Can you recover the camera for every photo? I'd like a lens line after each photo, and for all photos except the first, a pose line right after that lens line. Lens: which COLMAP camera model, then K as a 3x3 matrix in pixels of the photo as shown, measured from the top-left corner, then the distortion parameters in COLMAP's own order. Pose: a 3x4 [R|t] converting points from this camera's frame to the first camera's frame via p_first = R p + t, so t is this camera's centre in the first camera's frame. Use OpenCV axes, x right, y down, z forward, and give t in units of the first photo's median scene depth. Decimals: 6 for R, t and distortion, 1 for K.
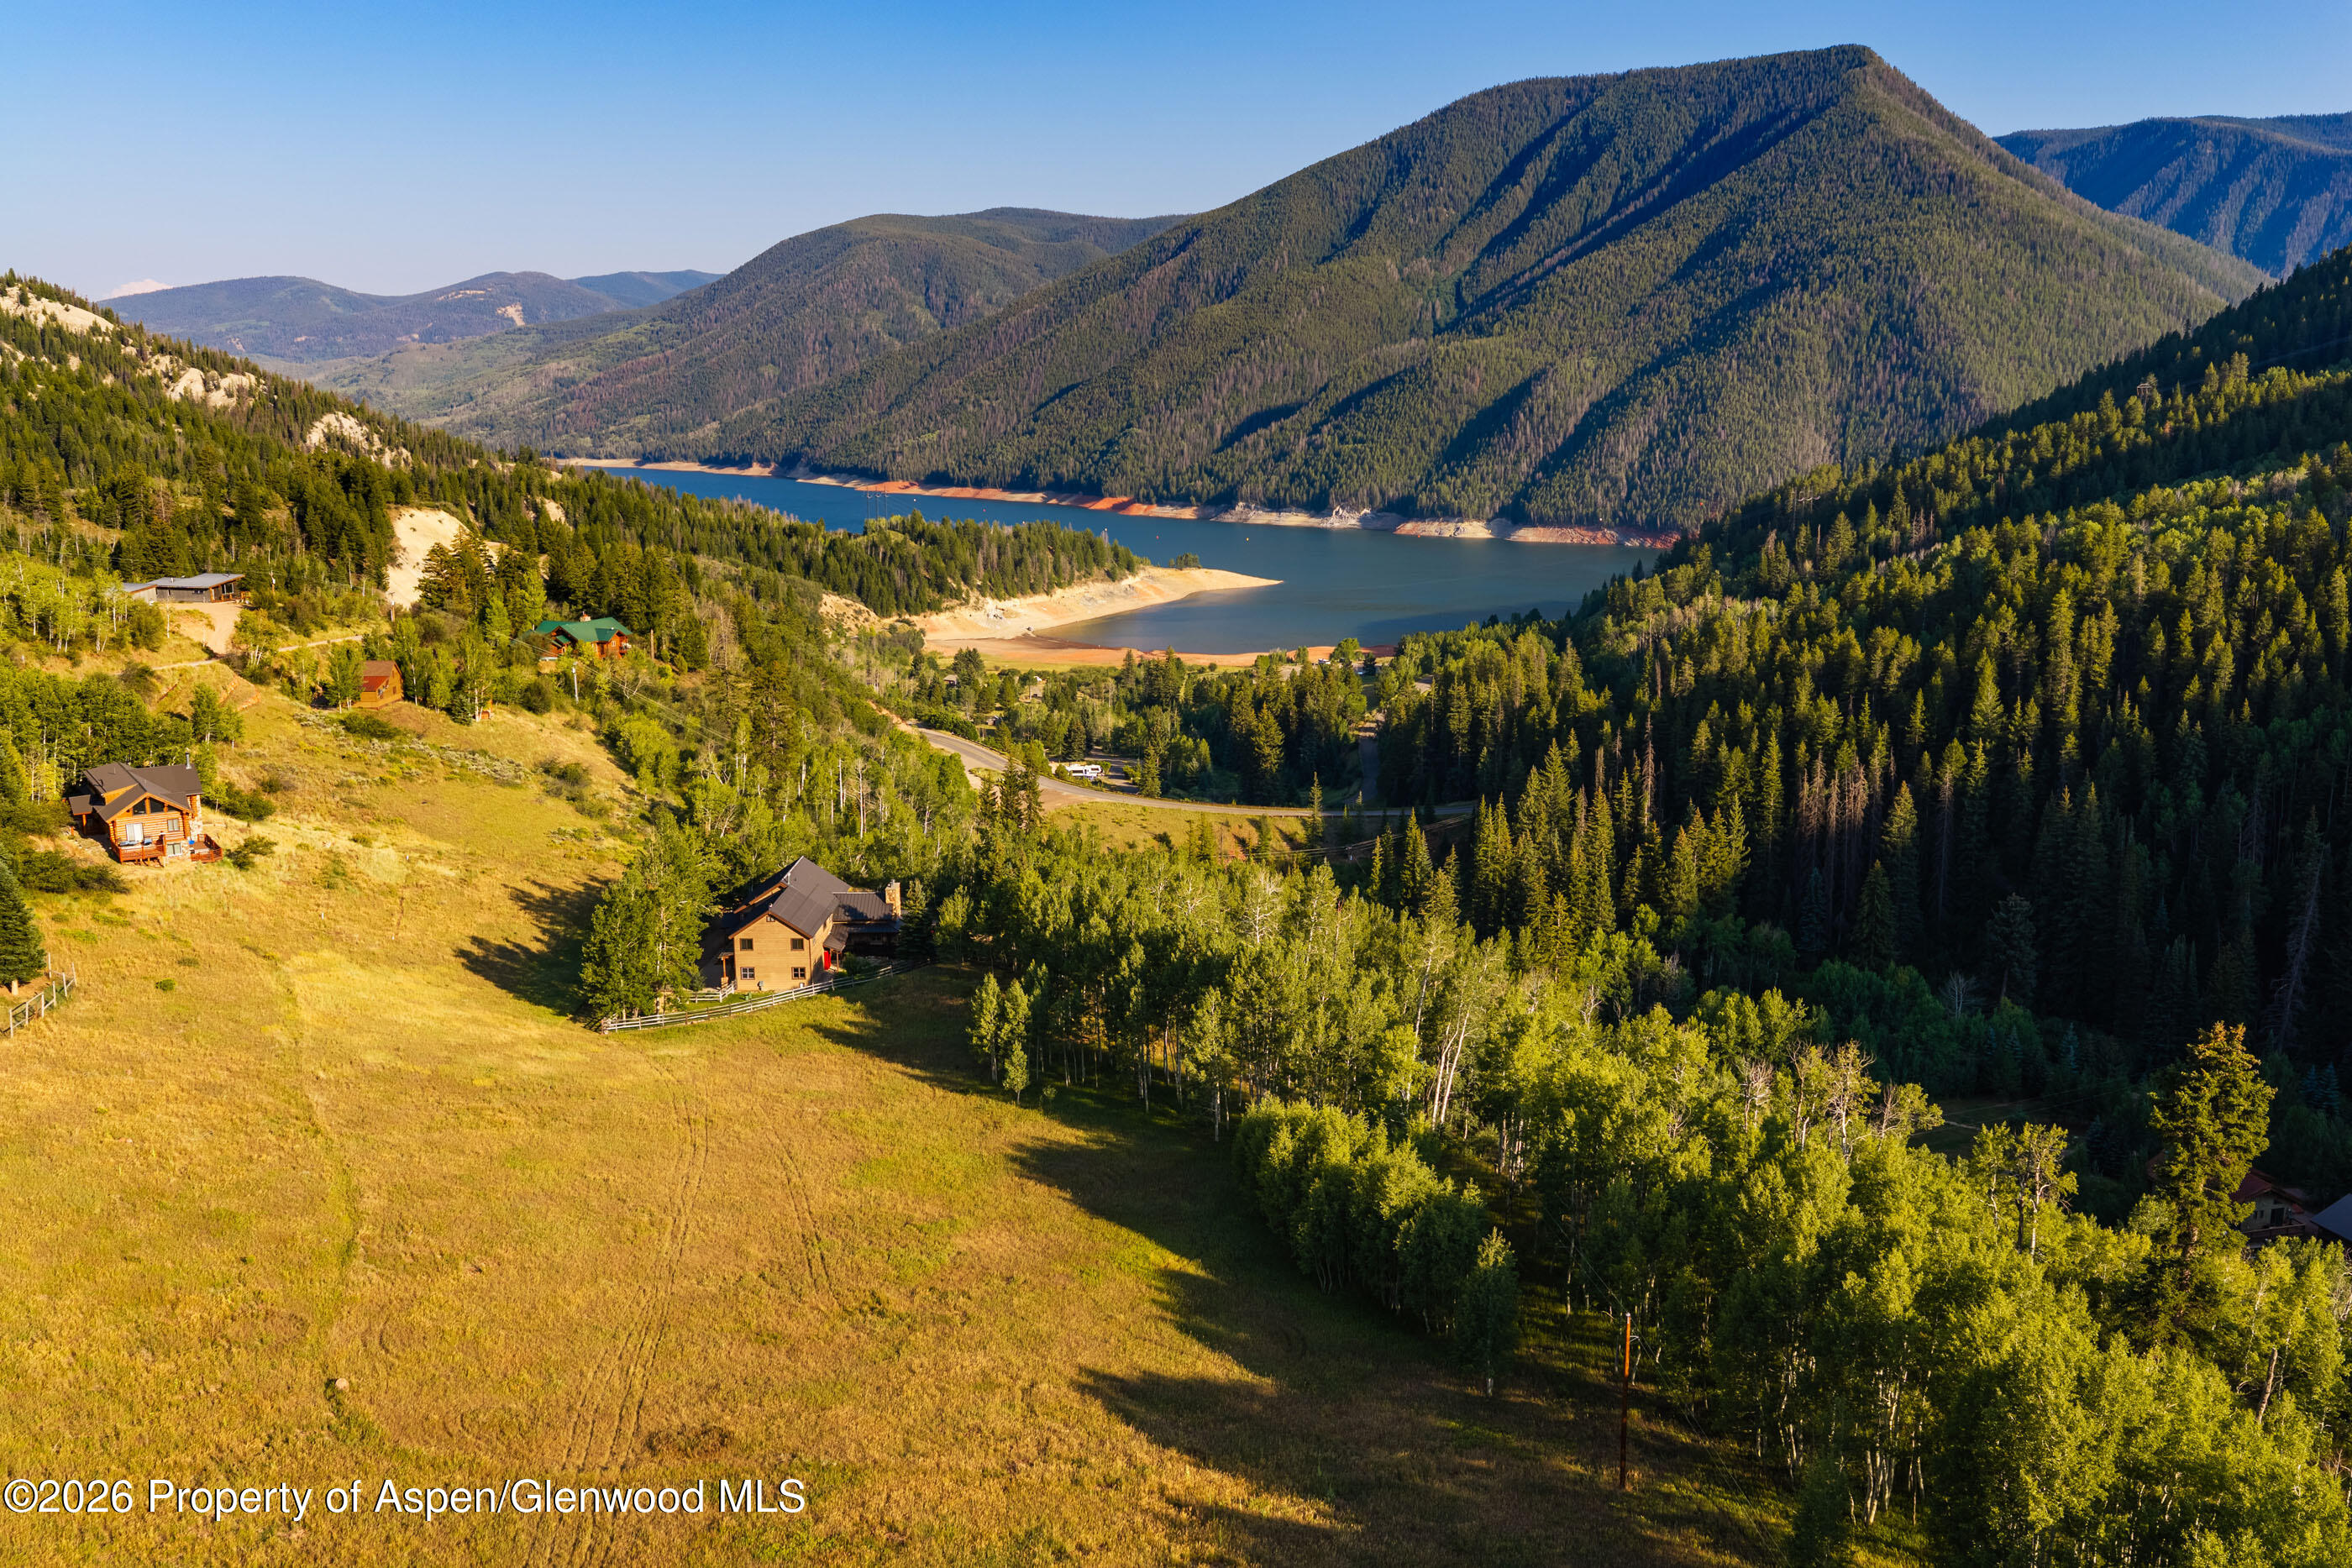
lens RADIAL K [[1942.0, 0, 1180.6], [0, 1942.0, 795.1], [0, 0, 1]] dist [0.025226, -0.040453]
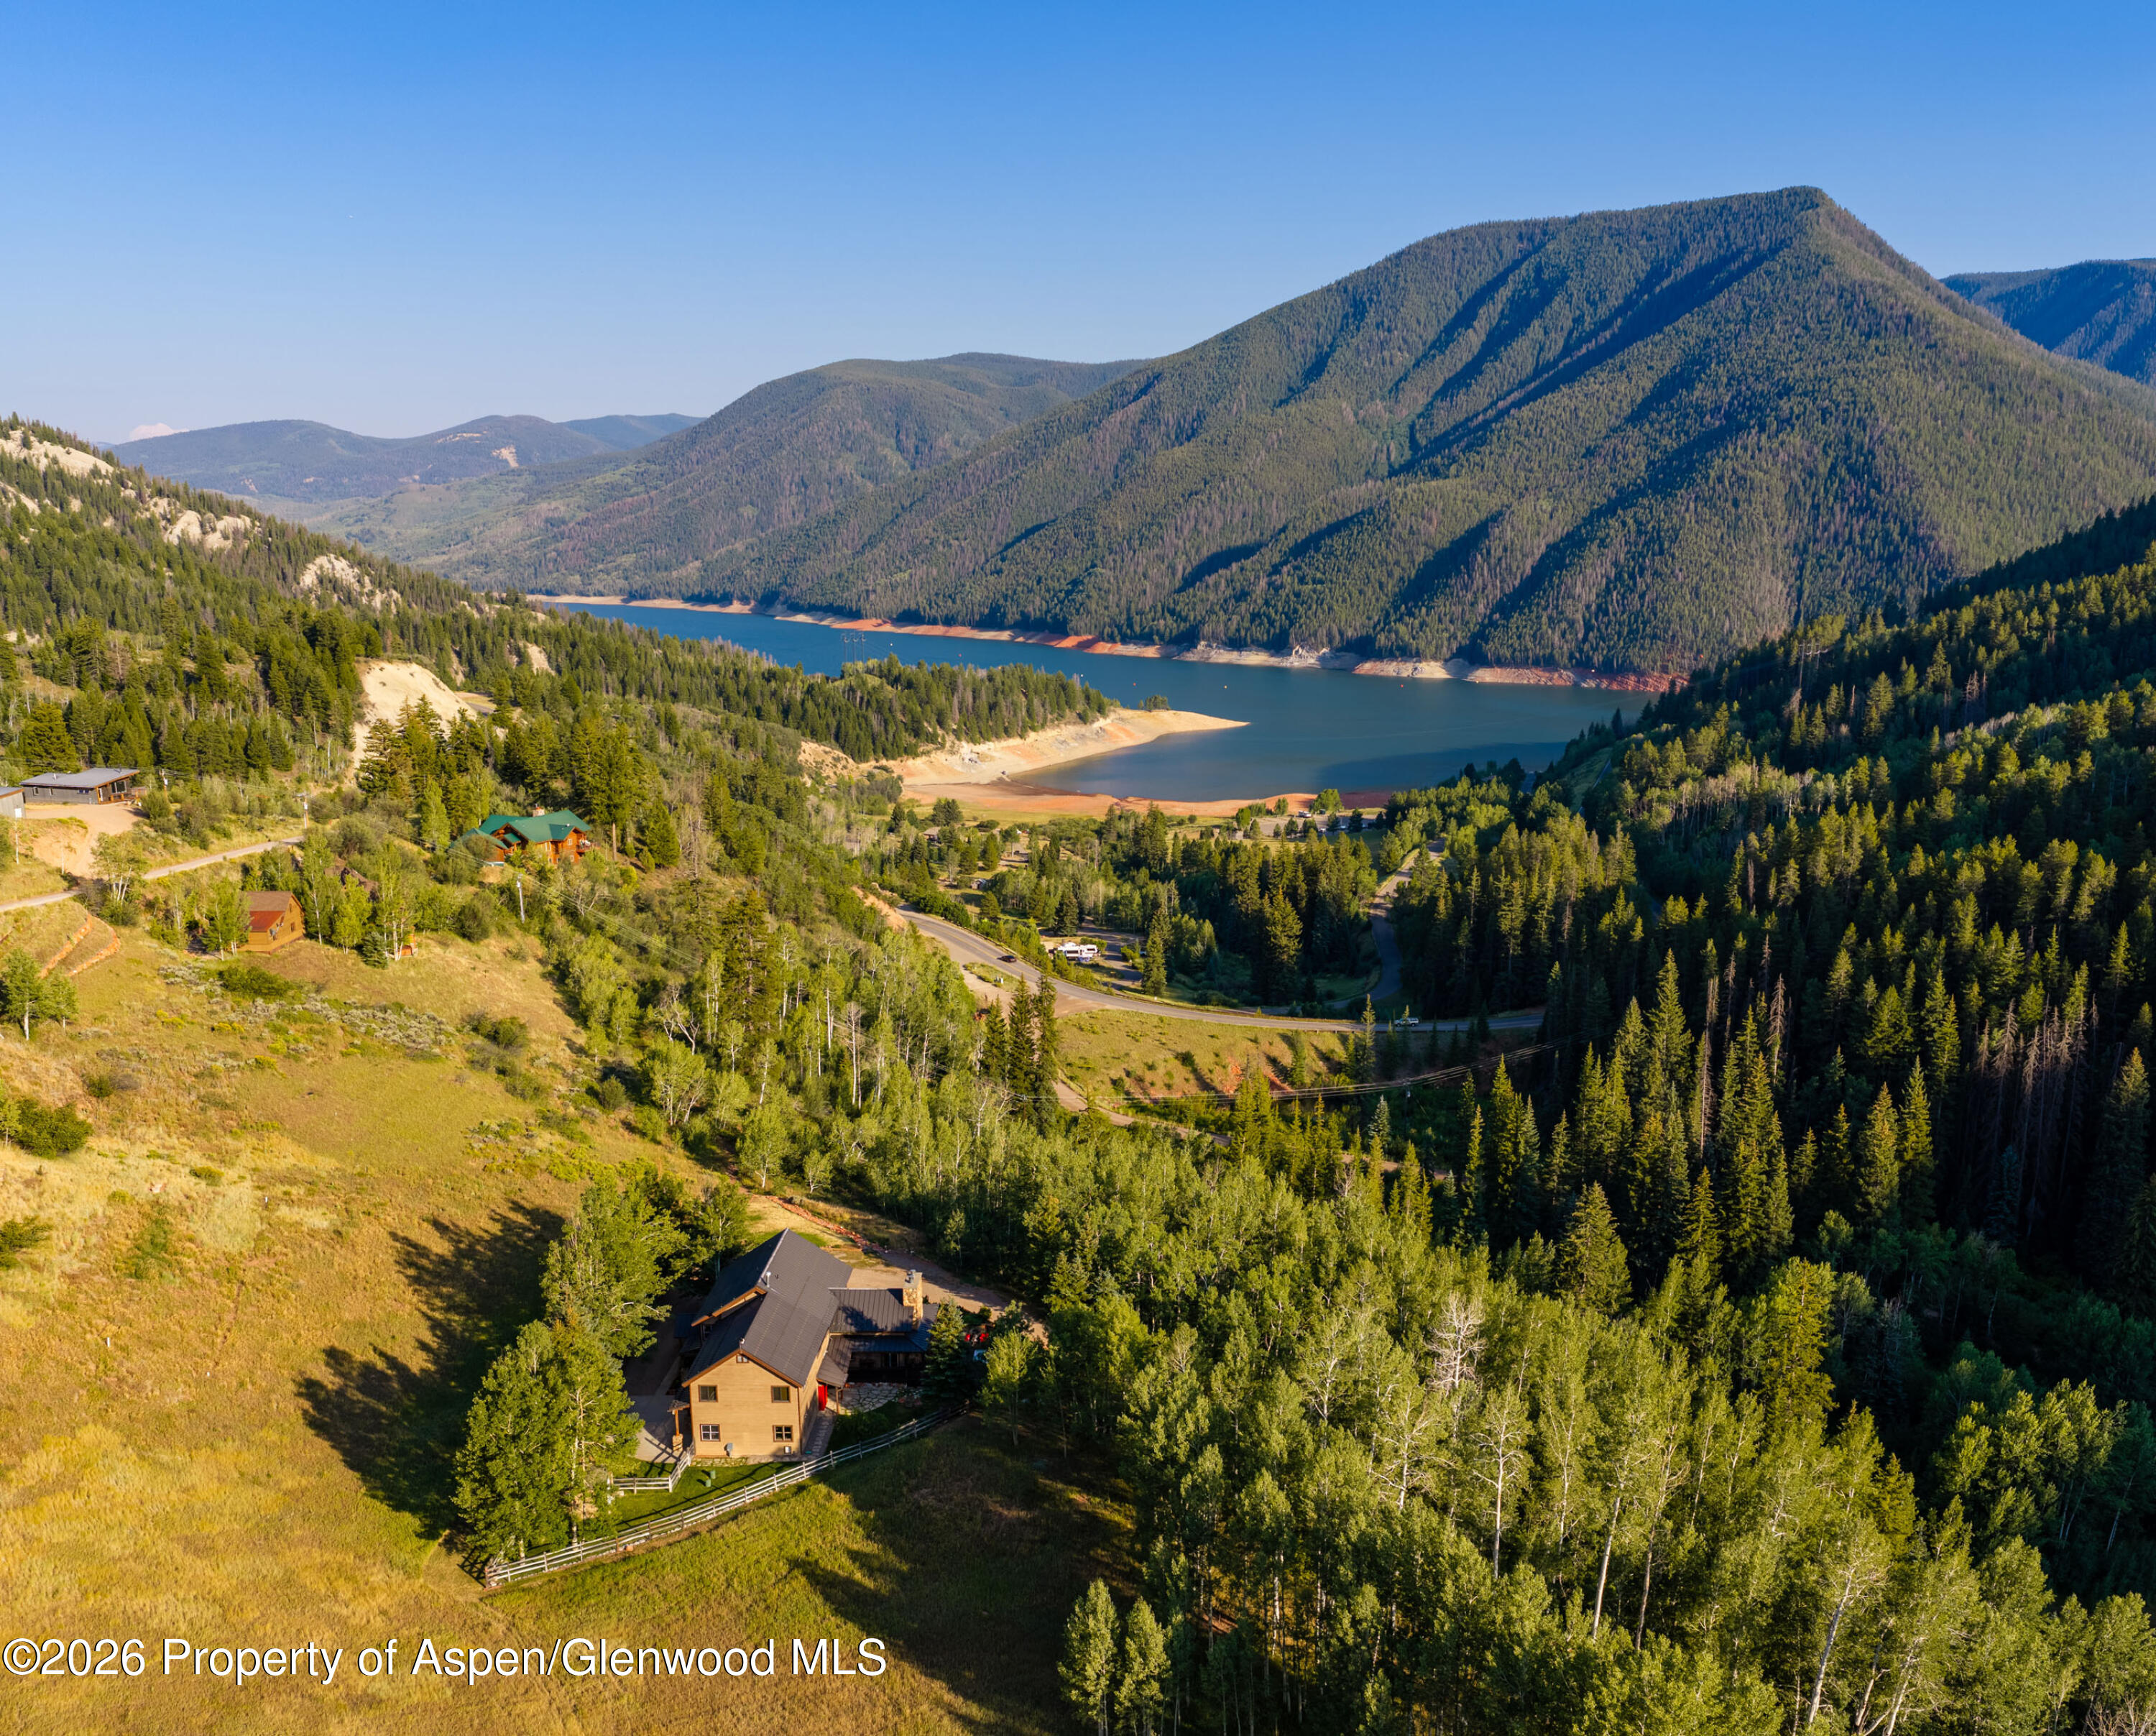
lens RADIAL K [[1750.4, 0, 1083.6], [0, 1750.4, 1005.4], [0, 0, 1]] dist [0.017262, -0.020345]
pose [[0.999753, 0.006276, -0.021341, -0.012389], [-0.004947, 0.998079, 0.061755, -0.016300], [0.021687, -0.061634, 0.997863, 0.062550]]
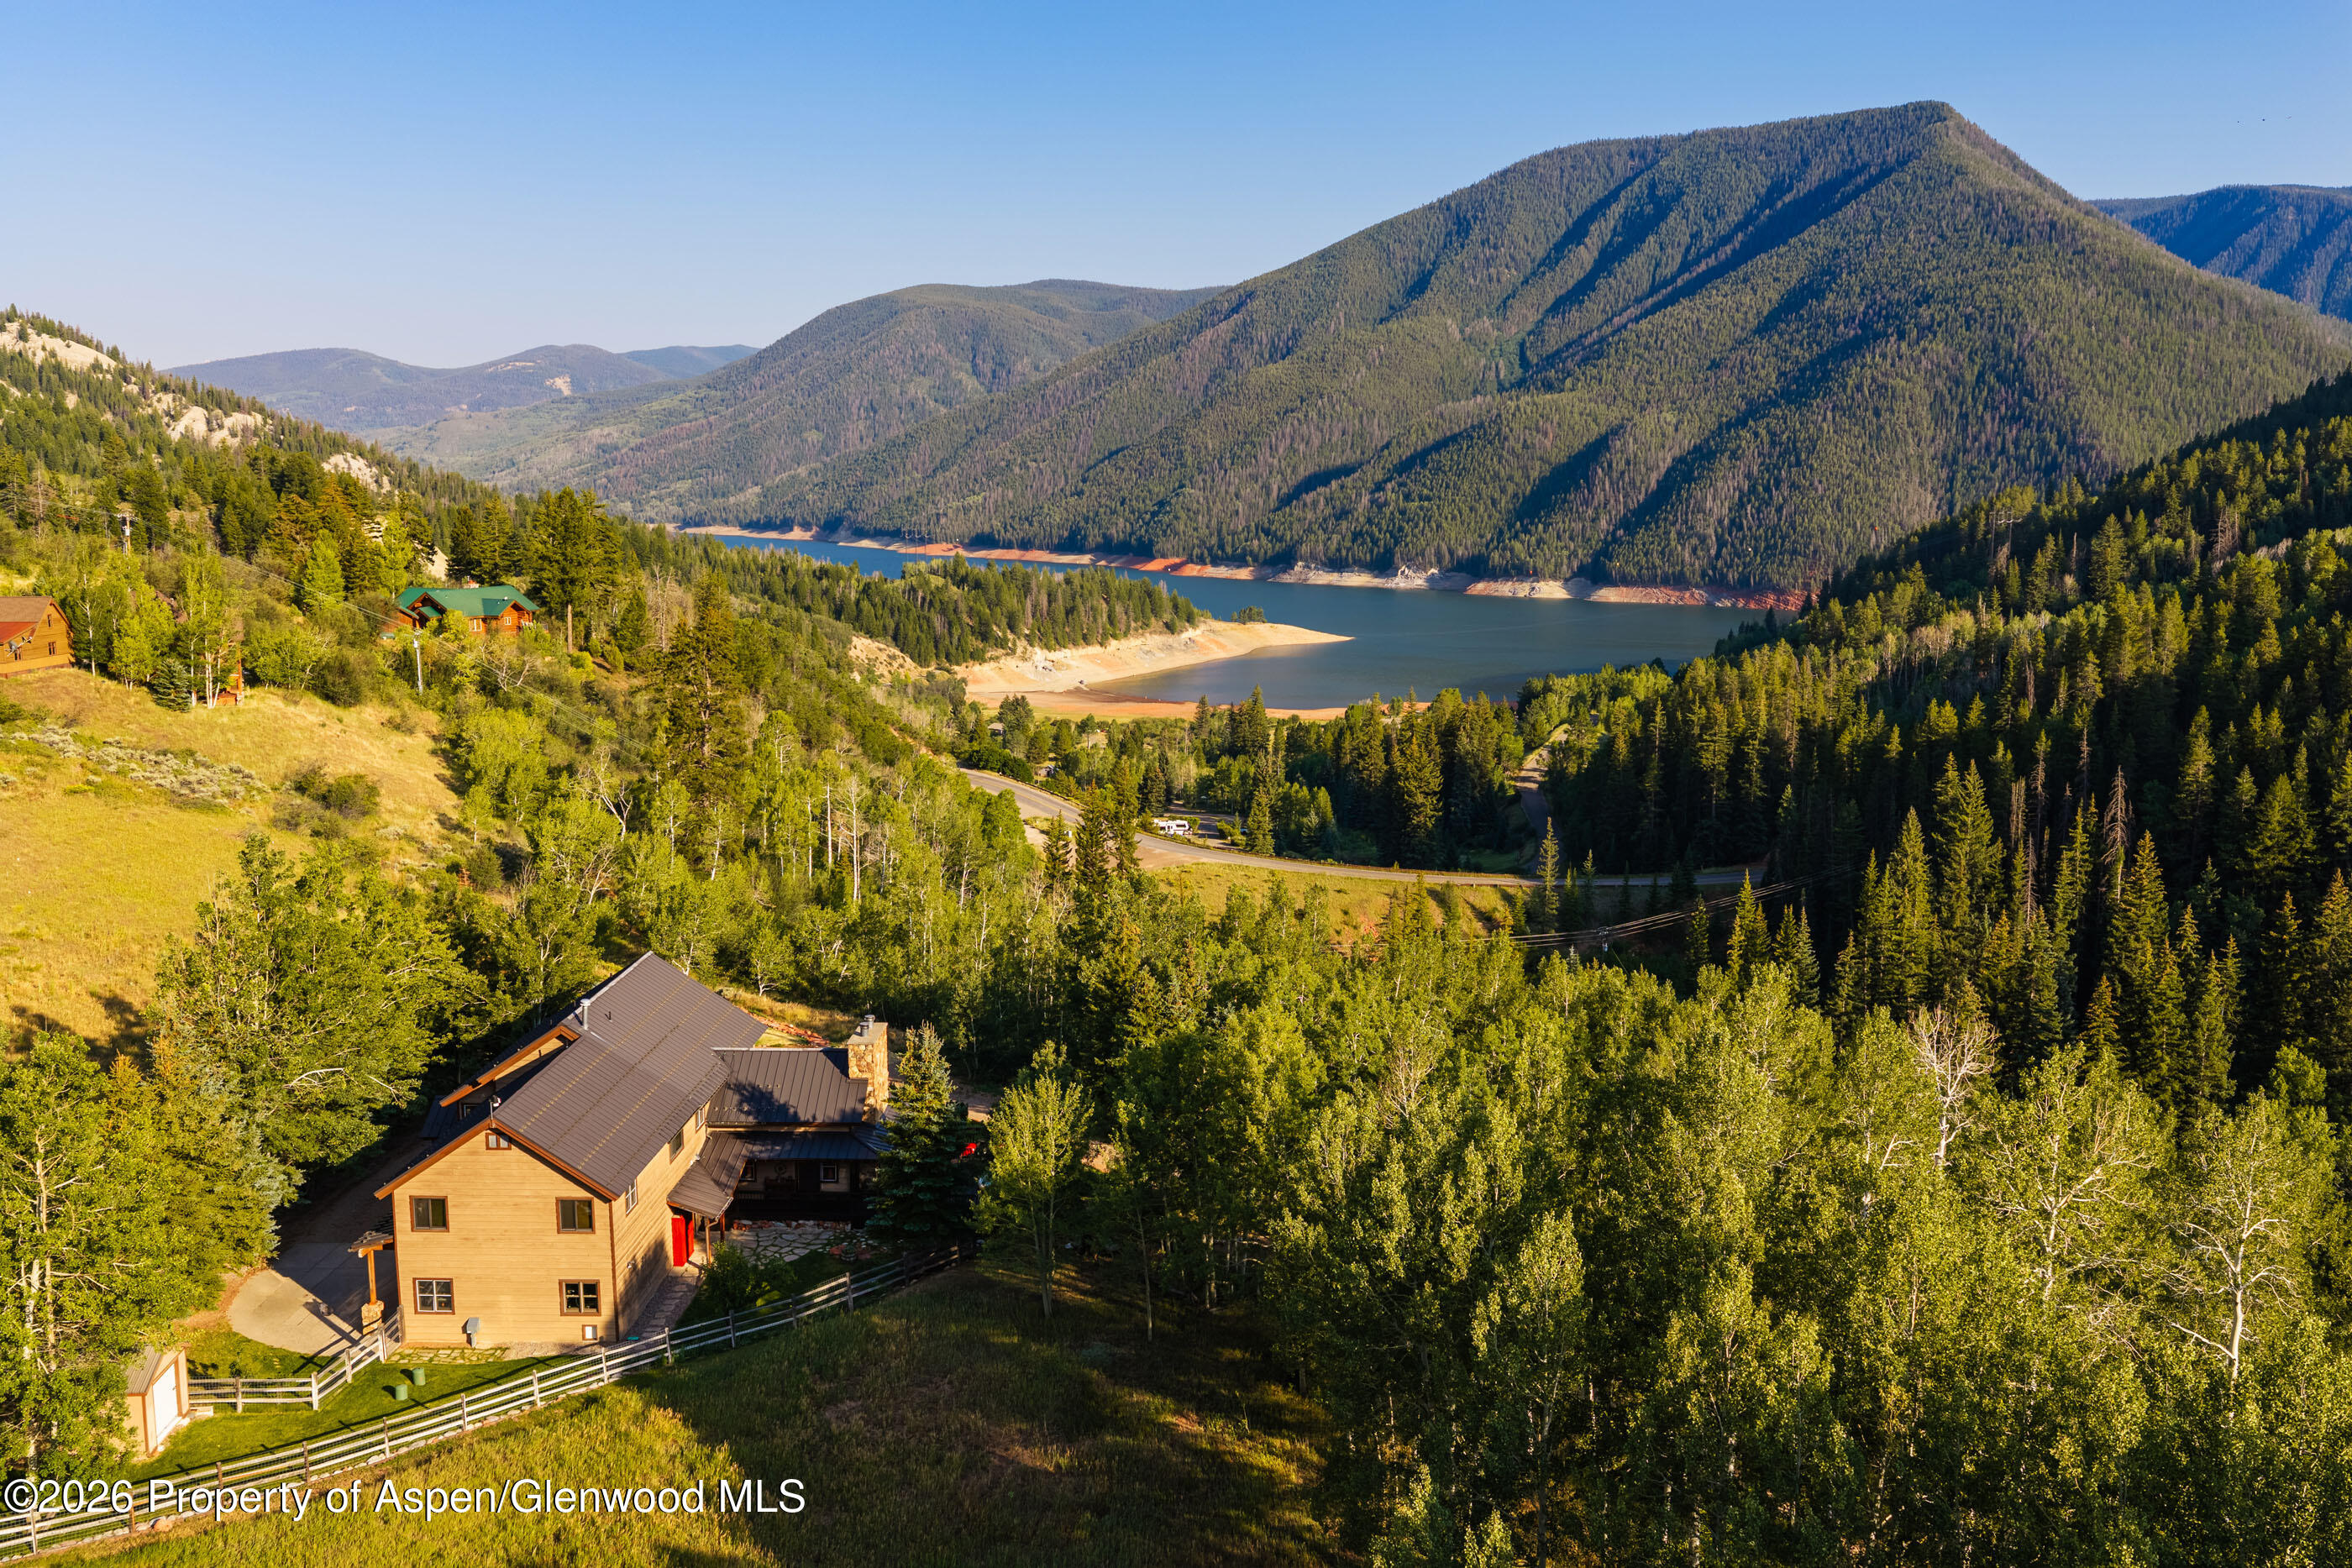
lens RADIAL K [[1847.6, 0, 1175.4], [0, 1847.6, 817.3], [0, 0, 1]] dist [0.003179, 0.000998]
pose [[0.999802, 0.007889, -0.018242, -0.013883], [-0.008444, 0.999497, -0.030567, 0.002523], [0.017992, 0.030715, 0.999366, 0.108910]]
